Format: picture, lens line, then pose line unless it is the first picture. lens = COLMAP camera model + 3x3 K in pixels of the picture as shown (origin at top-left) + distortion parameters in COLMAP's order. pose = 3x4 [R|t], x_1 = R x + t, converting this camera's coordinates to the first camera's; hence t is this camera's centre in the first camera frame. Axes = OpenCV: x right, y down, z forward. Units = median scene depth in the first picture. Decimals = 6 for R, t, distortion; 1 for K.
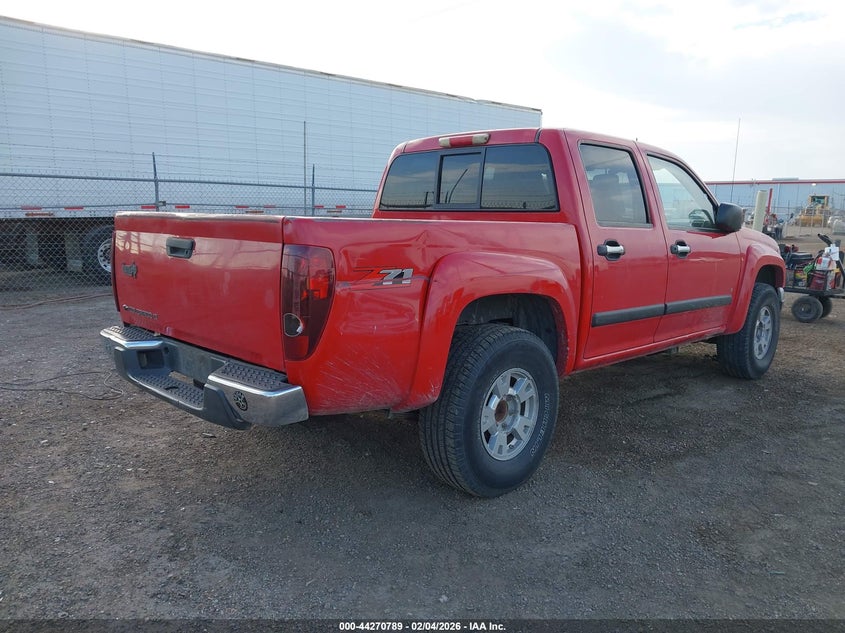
lens RADIAL K [[681.8, 0, 422.5], [0, 681.8, 316.5], [0, 0, 1]] dist [-0.013476, -0.003846]
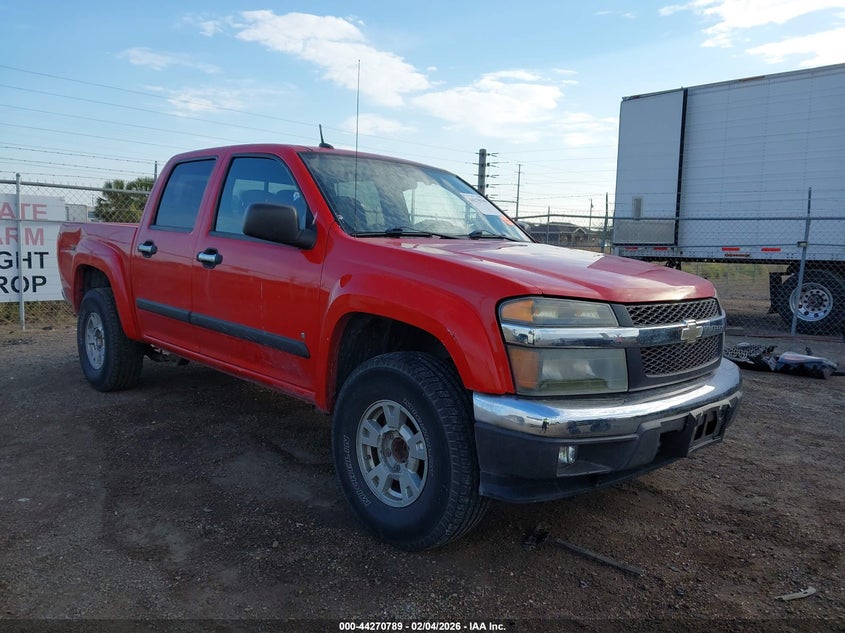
lens RADIAL K [[685.3, 0, 409.3], [0, 685.3, 313.1], [0, 0, 1]] dist [0.054841, 0.000626]
pose [[-0.046543, 0.092844, -0.994592, 0.783491], [-0.190468, 0.976579, 0.100076, -0.105374], [0.980589, 0.194096, -0.027769, 0.786843]]
